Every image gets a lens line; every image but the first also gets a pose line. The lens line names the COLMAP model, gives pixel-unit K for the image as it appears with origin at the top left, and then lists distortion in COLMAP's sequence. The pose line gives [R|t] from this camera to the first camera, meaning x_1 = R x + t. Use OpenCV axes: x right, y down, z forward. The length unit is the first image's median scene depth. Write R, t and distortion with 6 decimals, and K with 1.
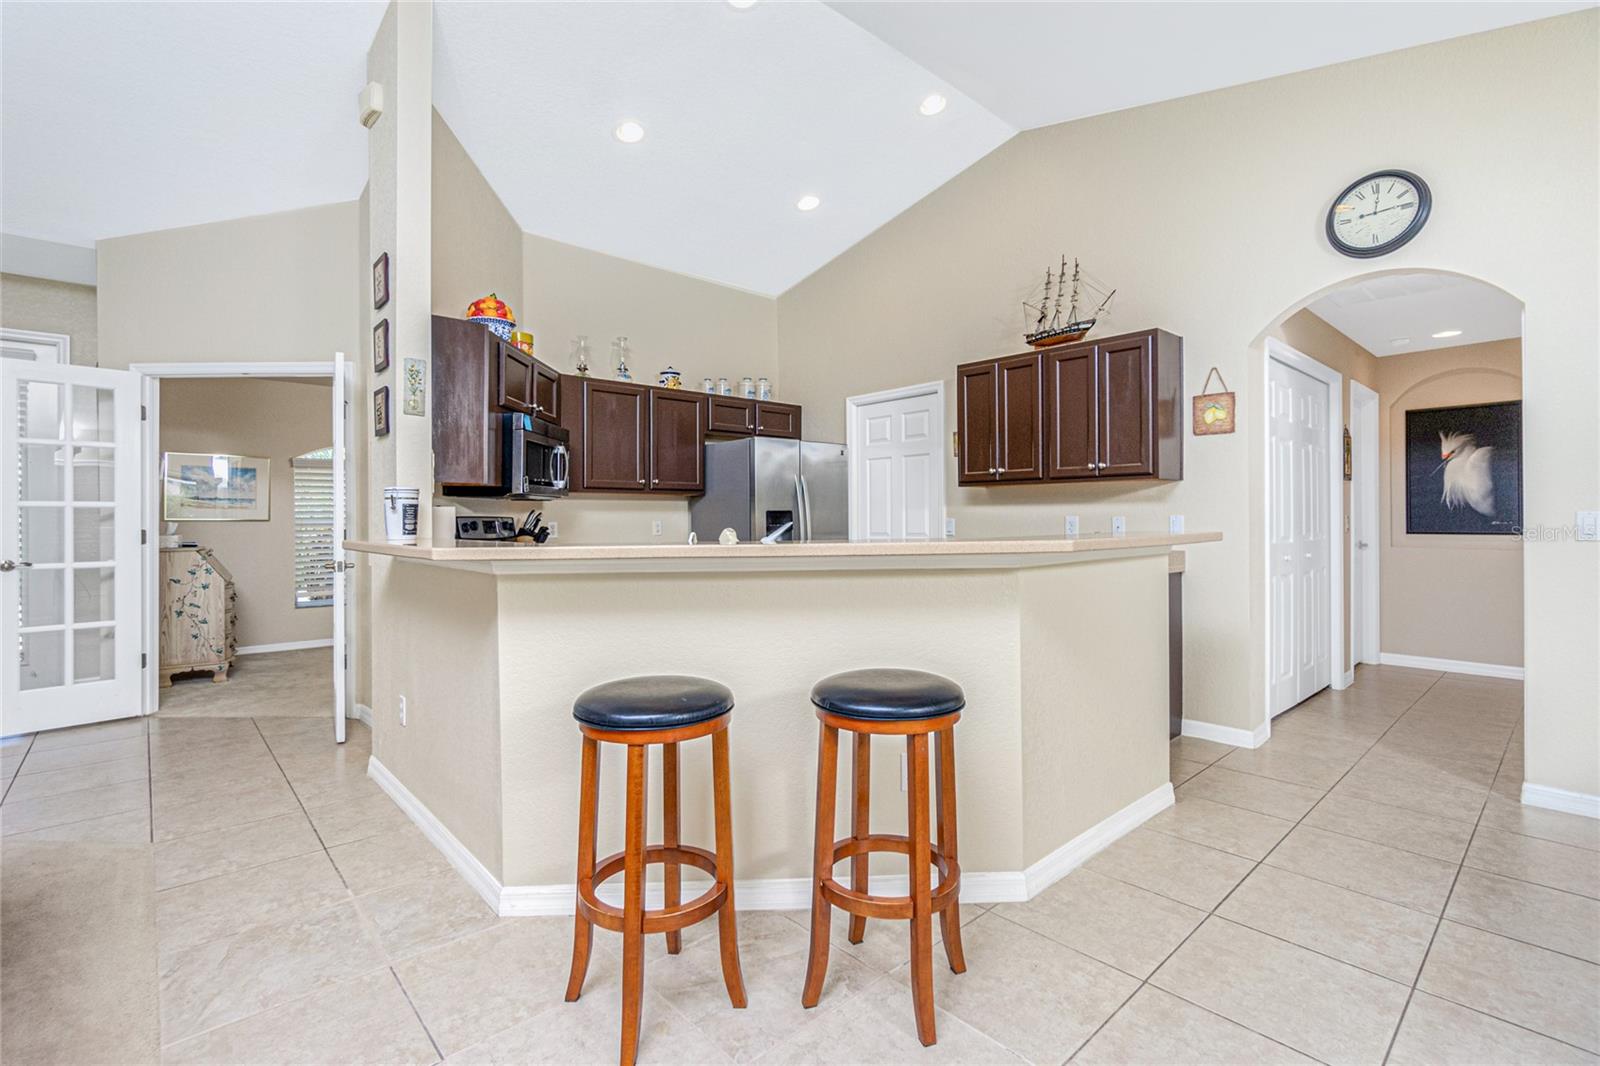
lens RADIAL K [[729.9, 0, 804.2], [0, 729.9, 511.7], [0, 0, 1]] dist [0.009249, -0.000310]
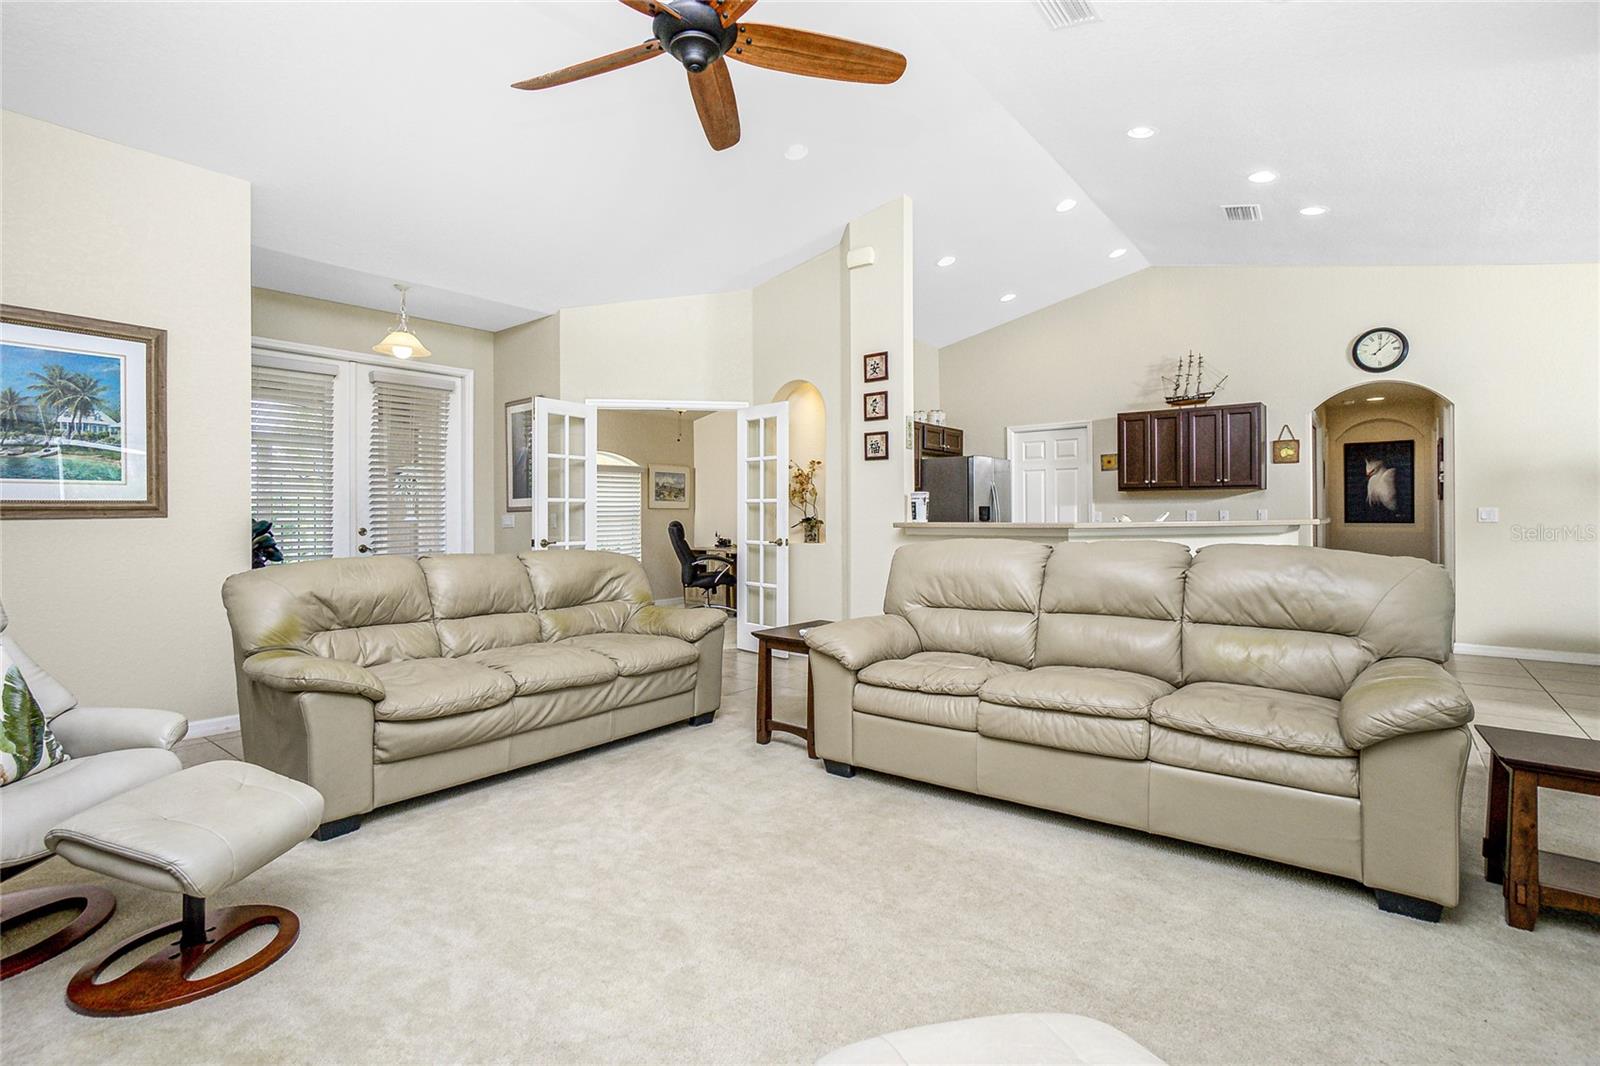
lens RADIAL K [[756.4, 0, 792.4], [0, 756.4, 509.3], [0, 0, 1]] dist [0.002041, 0.000598]
pose [[0.985415, 0.003640, 0.170127, -0.795950], [-0.004245, 0.999986, 0.003193, 0.002579], [-0.170113, -0.003868, 0.985417, -0.506501]]
